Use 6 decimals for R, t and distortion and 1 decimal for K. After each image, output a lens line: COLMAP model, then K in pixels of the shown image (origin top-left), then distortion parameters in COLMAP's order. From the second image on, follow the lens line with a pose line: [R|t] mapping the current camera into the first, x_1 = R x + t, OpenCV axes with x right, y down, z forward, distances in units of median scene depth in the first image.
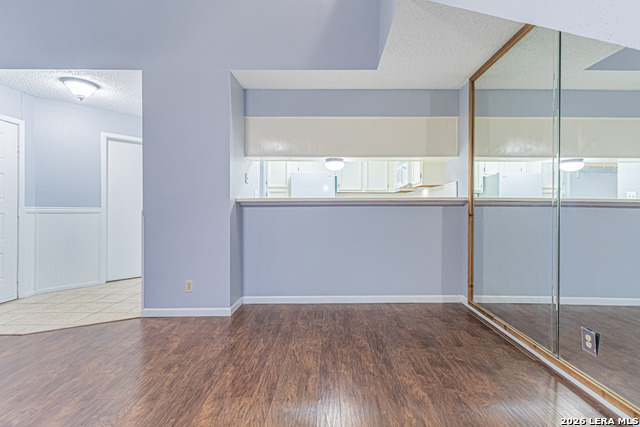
lens RADIAL K [[298.1, 0, 332.9], [0, 298.1, 209.7], [0, 0, 1]] dist [0.002092, 0.000338]
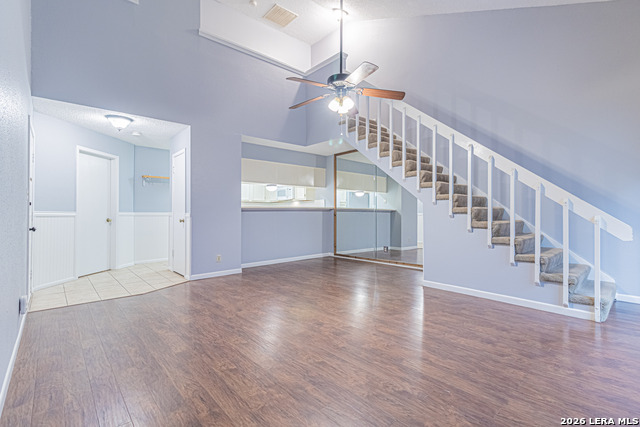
lens RADIAL K [[297.6, 0, 327.2], [0, 297.6, 211.0], [0, 0, 1]] dist [0.001317, 0.000548]
pose [[0.740402, 0.002486, 0.672160, -1.072964], [0.006106, 0.999927, -0.010424, 0.008886], [-0.672137, 0.011822, 0.740333, -0.610270]]
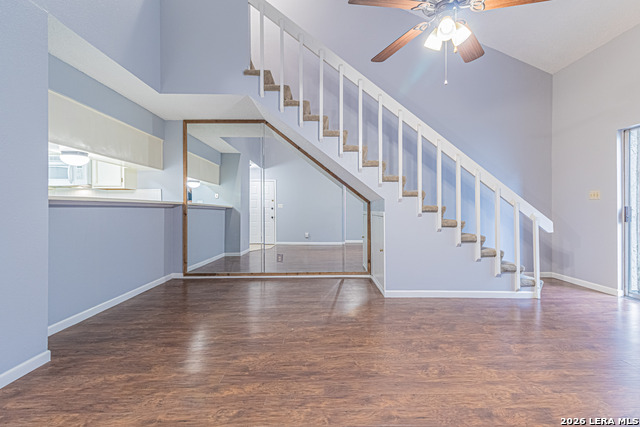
lens RADIAL K [[297.6, 0, 327.2], [0, 297.6, 211.0], [0, 0, 1]] dist [0.001317, 0.000548]
pose [[-0.007193, -0.005242, 0.999960, -0.980258], [0.005402, 0.999971, 0.005281, -0.001588], [-0.999960, 0.005440, -0.007164, 0.315008]]
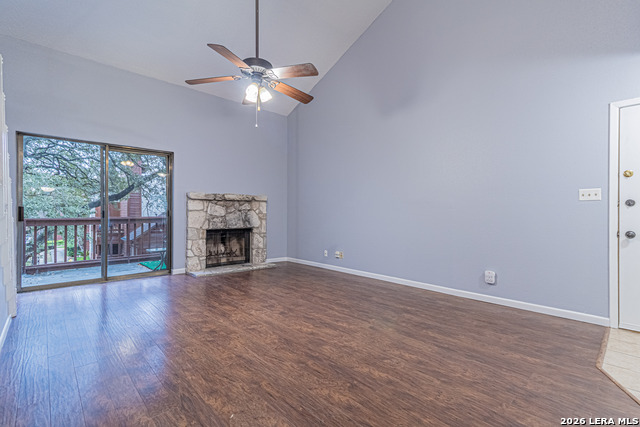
lens RADIAL K [[297.6, 0, 327.2], [0, 297.6, 211.0], [0, 0, 1]] dist [0.001317, 0.000548]
pose [[-0.726529, -0.012444, -0.687023, 0.062442], [-0.014961, 0.999885, -0.002291, -0.001120], [0.686973, 0.008614, -0.726632, 0.854497]]
